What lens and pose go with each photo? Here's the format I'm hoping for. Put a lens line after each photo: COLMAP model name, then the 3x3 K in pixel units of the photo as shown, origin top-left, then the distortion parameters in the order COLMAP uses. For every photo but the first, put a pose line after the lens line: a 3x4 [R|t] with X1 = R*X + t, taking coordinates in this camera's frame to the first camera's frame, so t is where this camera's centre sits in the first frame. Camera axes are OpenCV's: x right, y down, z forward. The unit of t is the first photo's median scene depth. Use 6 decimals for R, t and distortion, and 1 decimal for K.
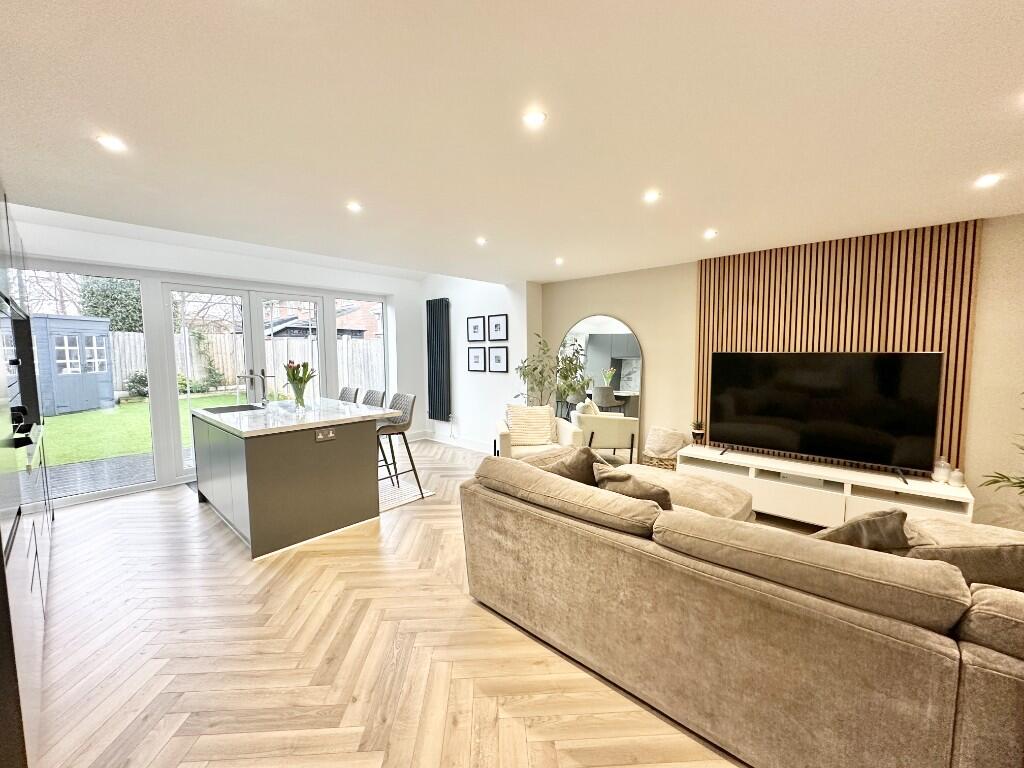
lens RADIAL K [[406.3, 0, 512.6], [0, 406.3, 384.0], [0, 0, 1]] dist [-0.001386, -0.000208]
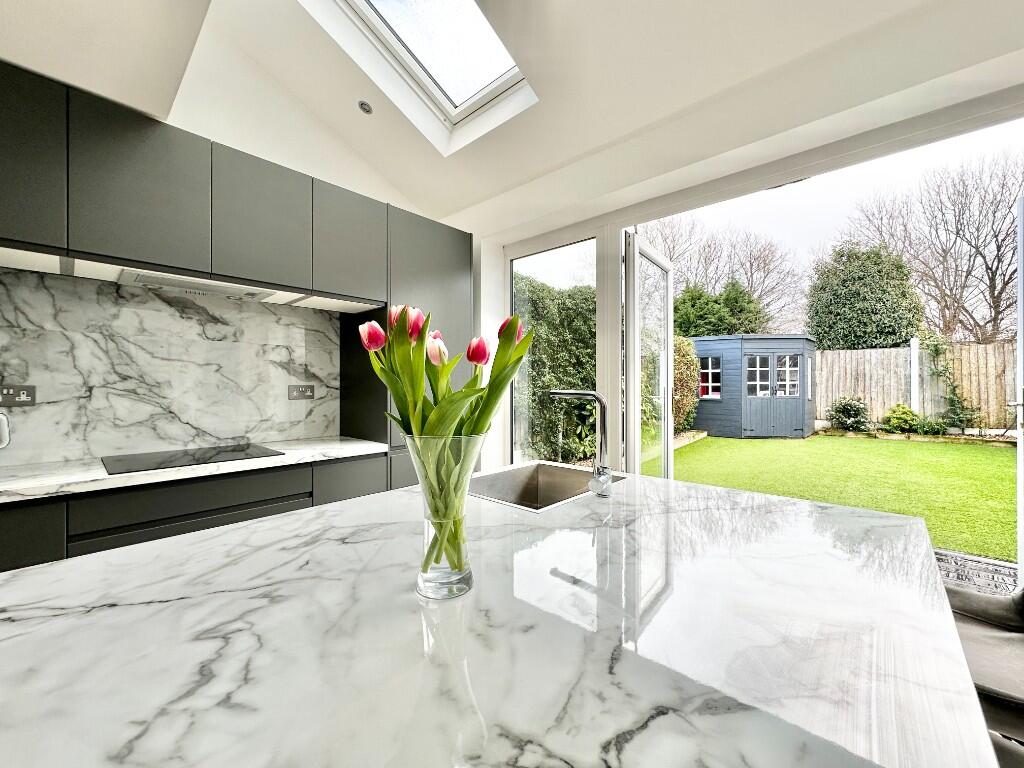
lens RADIAL K [[407.2, 0, 512.5], [0, 407.2, 384.3], [0, 0, 1]] dist [-0.001103, 0.000398]
pose [[-0.003918, 0.004403, -0.999983, -0.226694], [-0.080086, 0.996777, 0.004702, -0.017975], [0.996780, 0.080103, -0.003553, 0.688276]]
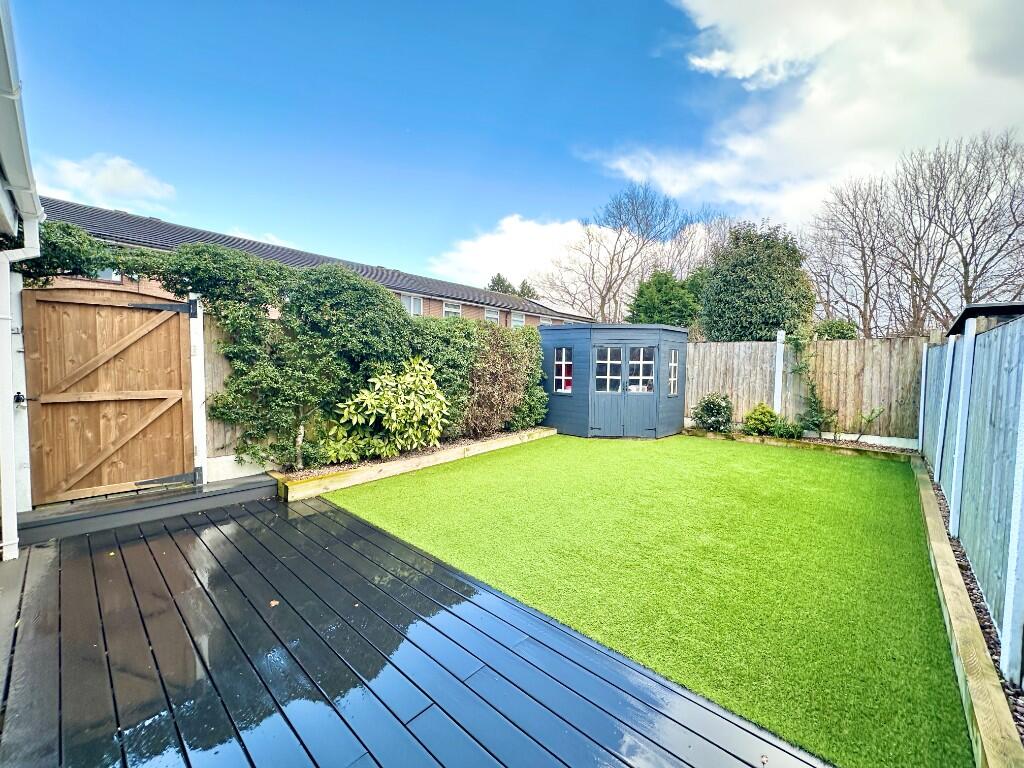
lens RADIAL K [[407.2, 0, 512.5], [0, 407.2, 384.3], [0, 0, 1]] dist [-0.001103, 0.000398]
pose [[-0.000892, 0.047567, -0.998868, -0.372381], [-0.097808, 0.994075, 0.047426, -0.099702], [0.995205, 0.097740, 0.003766, 1.272932]]
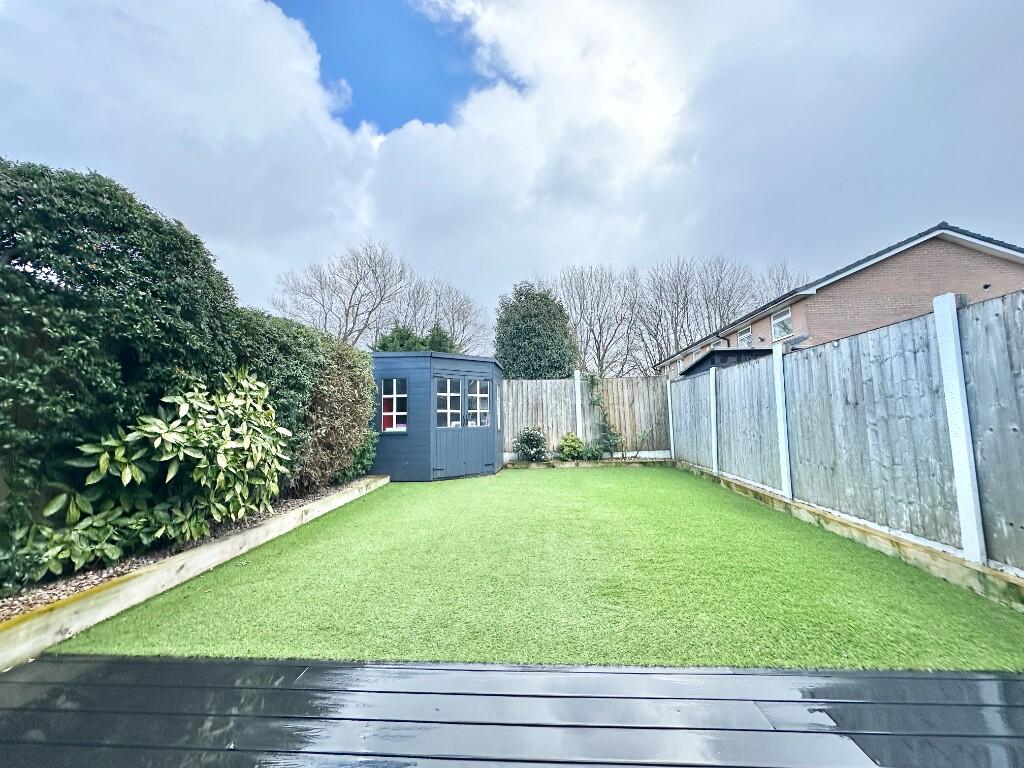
lens RADIAL K [[407.2, 0, 512.5], [0, 407.2, 384.3], [0, 0, 1]] dist [-0.001103, 0.000398]
pose [[0.616425, -0.085653, -0.782741, -0.635929], [-0.047562, 0.988201, -0.145592, 0.002645], [0.785976, 0.126976, 0.605078, 0.979763]]
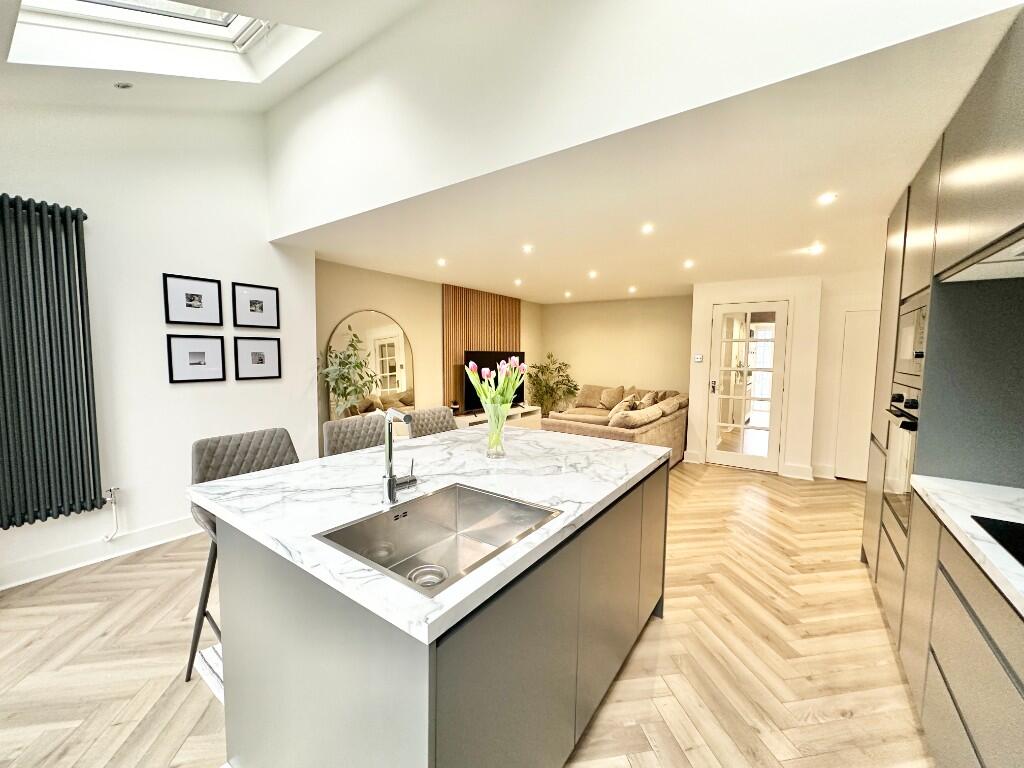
lens RADIAL K [[406.3, 0, 512.6], [0, 406.3, 384.0], [0, 0, 1]] dist [-0.001386, -0.000208]
pose [[-0.119029, -0.070916, 0.990355, -0.694697], [0.071024, 0.994283, 0.079734, -0.043500], [-0.990347, 0.079830, -0.113312, 0.693004]]
